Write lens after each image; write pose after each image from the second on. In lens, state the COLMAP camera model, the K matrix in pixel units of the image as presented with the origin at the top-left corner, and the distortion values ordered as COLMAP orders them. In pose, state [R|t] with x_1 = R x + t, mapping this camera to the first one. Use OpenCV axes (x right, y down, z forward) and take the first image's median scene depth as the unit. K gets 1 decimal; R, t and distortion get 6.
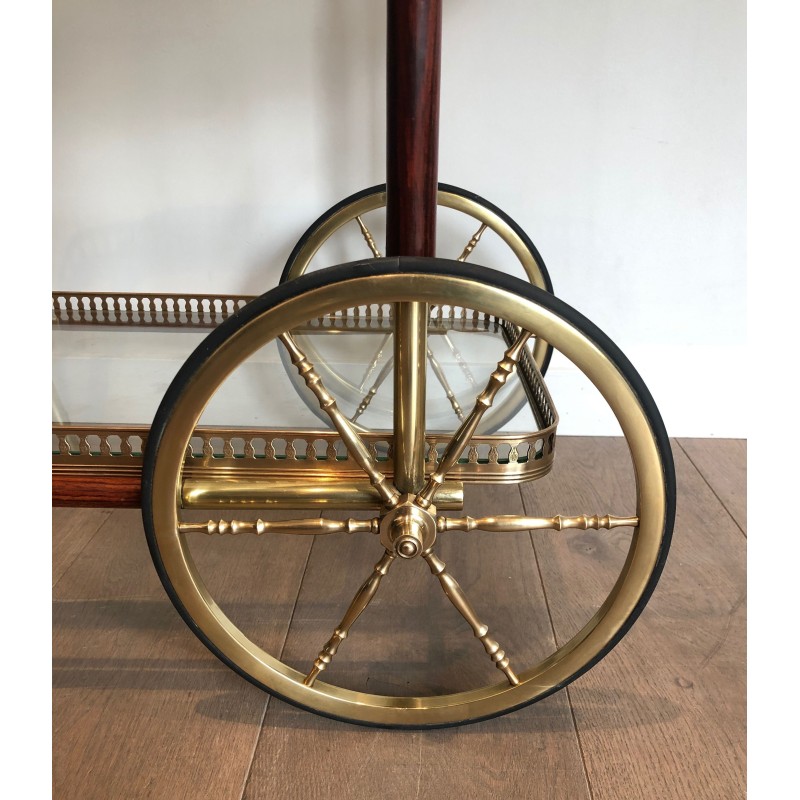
lens RADIAL K [[864.0, 0, 400.0], [0, 864.0, 400.0], [0, 0, 1]] dist [0.014534, -0.021821]
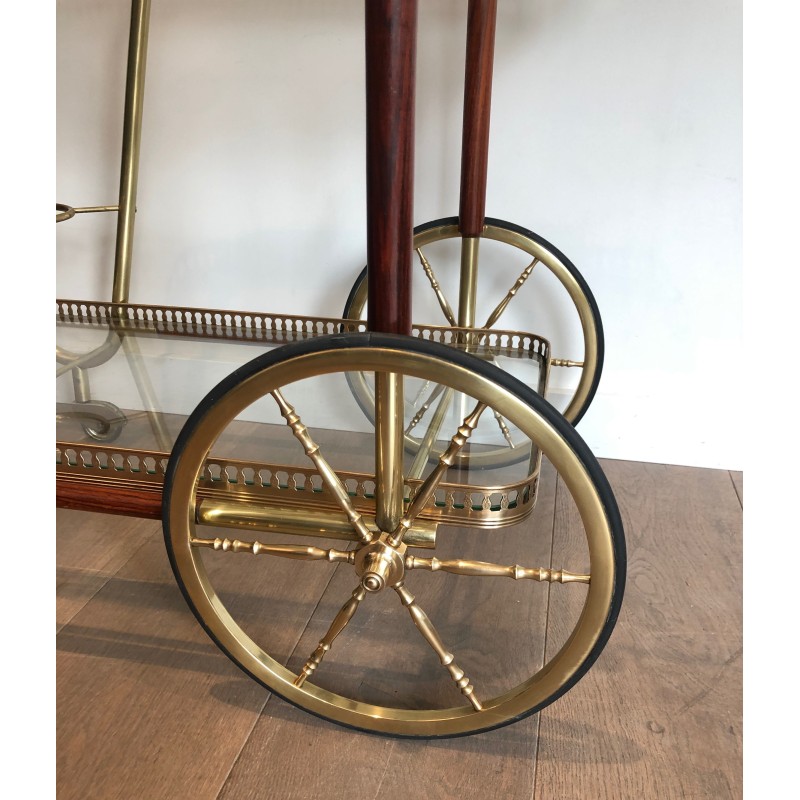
lens RADIAL K [[829.4, 0, 357.5], [0, 829.4, 385.2], [0, 0, 1]] dist [0.009285, -0.008957]
pose [[0.978050, 0.061209, -0.199177, 0.167140], [-0.059411, 0.998121, 0.014999, -0.090177], [0.199721, -0.002836, 0.979849, -0.064272]]
